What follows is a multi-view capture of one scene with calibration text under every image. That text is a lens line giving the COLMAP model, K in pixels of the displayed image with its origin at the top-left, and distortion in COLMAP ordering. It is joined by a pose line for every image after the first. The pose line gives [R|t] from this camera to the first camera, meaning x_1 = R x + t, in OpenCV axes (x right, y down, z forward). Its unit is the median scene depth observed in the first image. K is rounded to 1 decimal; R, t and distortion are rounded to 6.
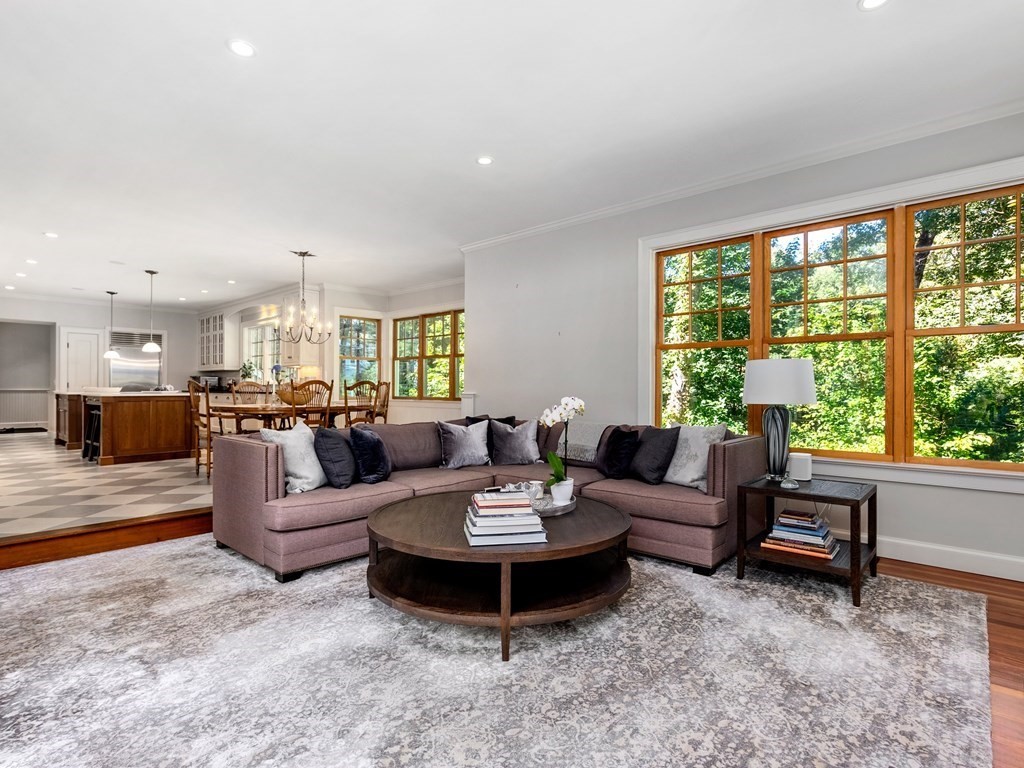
lens RADIAL K [[525.0, 0, 513.0], [0, 525.0, 380.3], [0, 0, 1]] dist [-0.010368, 0.004250]
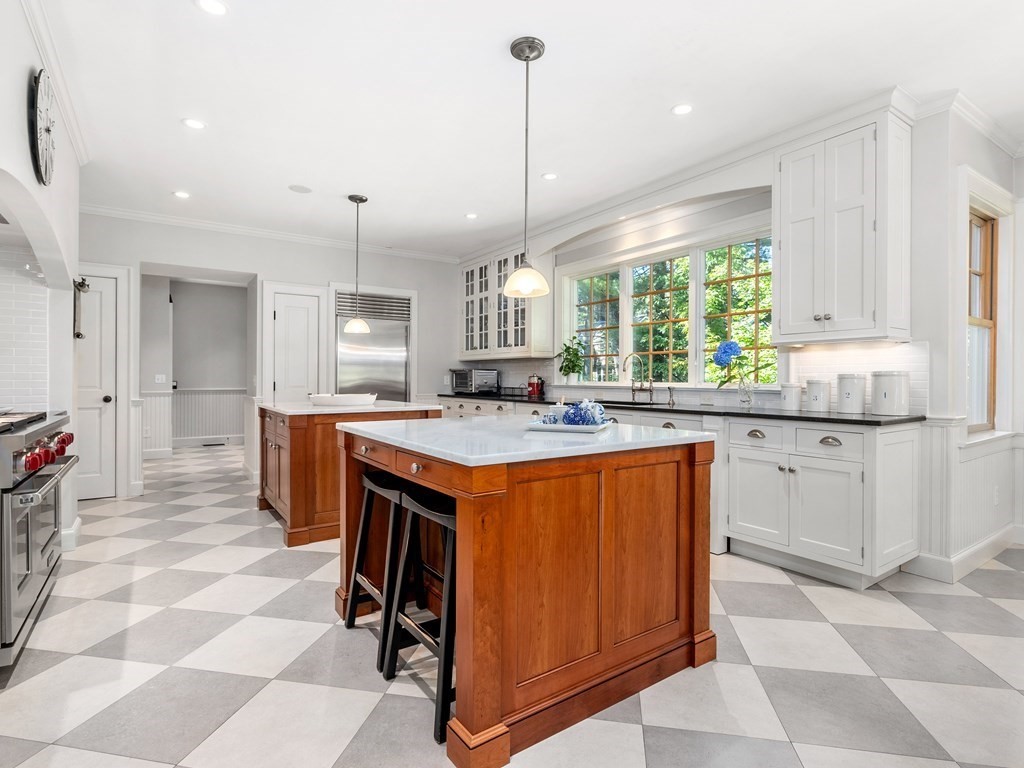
lens RADIAL K [[525.0, 0, 509.4], [0, 525.0, 371.5], [0, 0, 1]] dist [-0.010368, 0.004250]
pose [[0.969207, -0.000328, -0.246246, -0.541064], [-0.000012, 0.999999, -0.001382, -0.006566], [0.246246, 0.001342, 0.969206, 0.595940]]
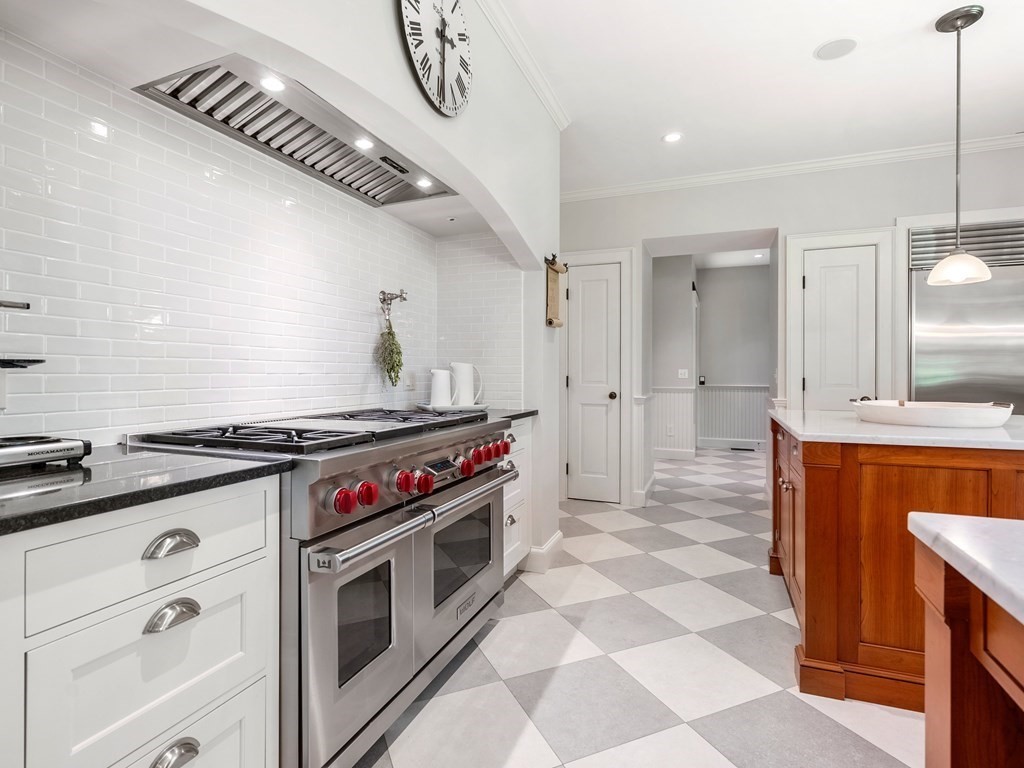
lens RADIAL K [[525.0, 0, 510.1], [0, 525.0, 376.2], [0, 0, 1]] dist [-0.010368, 0.004250]
pose [[0.343581, 0.007849, -0.939090, -0.644460], [0.008779, 0.999895, 0.011569, -0.003771], [0.939082, -0.012219, 0.343476, 0.757843]]
